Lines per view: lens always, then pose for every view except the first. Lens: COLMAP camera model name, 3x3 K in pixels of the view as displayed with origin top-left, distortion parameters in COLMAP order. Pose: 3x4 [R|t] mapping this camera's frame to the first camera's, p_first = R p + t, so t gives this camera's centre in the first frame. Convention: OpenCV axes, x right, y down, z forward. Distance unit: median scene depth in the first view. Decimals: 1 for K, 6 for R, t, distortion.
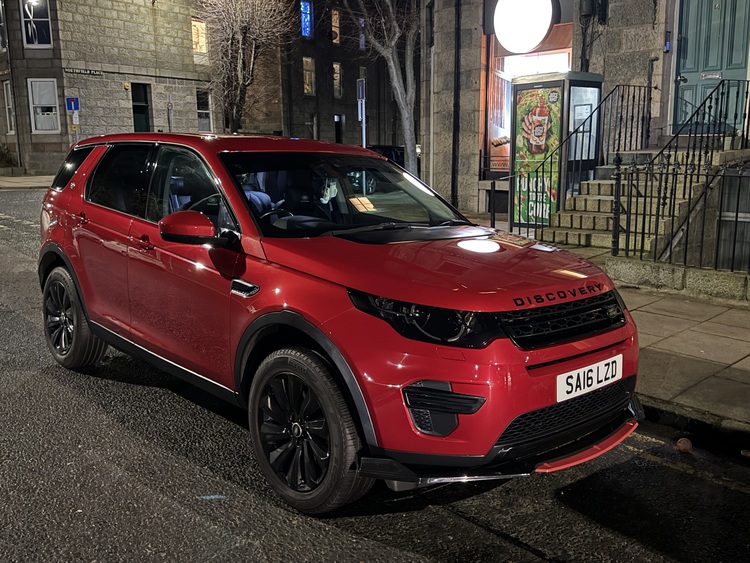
lens RADIAL K [[732.8, 0, 375.6], [0, 732.8, 281.0], [0, 0, 1]] dist [0.004501, 0.000000]
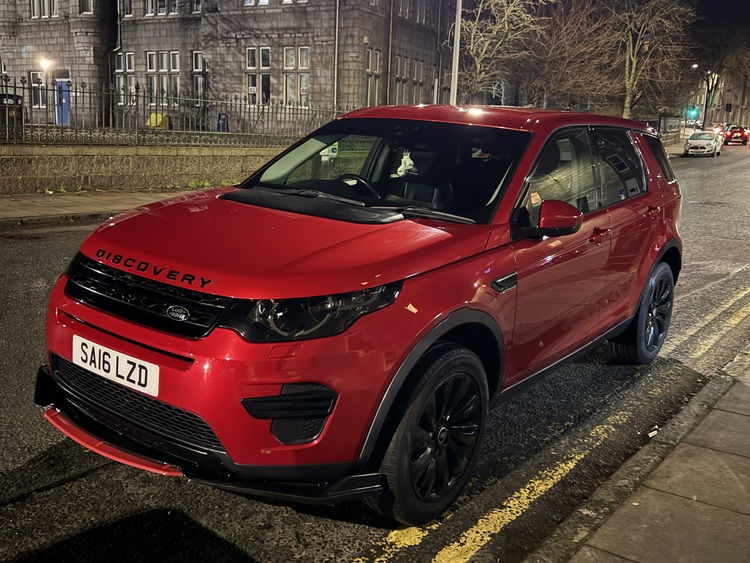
lens RADIAL K [[730.4, 0, 375.1], [0, 730.4, 283.0], [0, 0, 1]] dist [-0.019526, 0.000000]
pose [[0.156187, 0.181137, -0.970976, 1.132614], [-0.210676, 0.966528, 0.146419, -0.147159], [0.964998, 0.181693, 0.189120, 1.100799]]
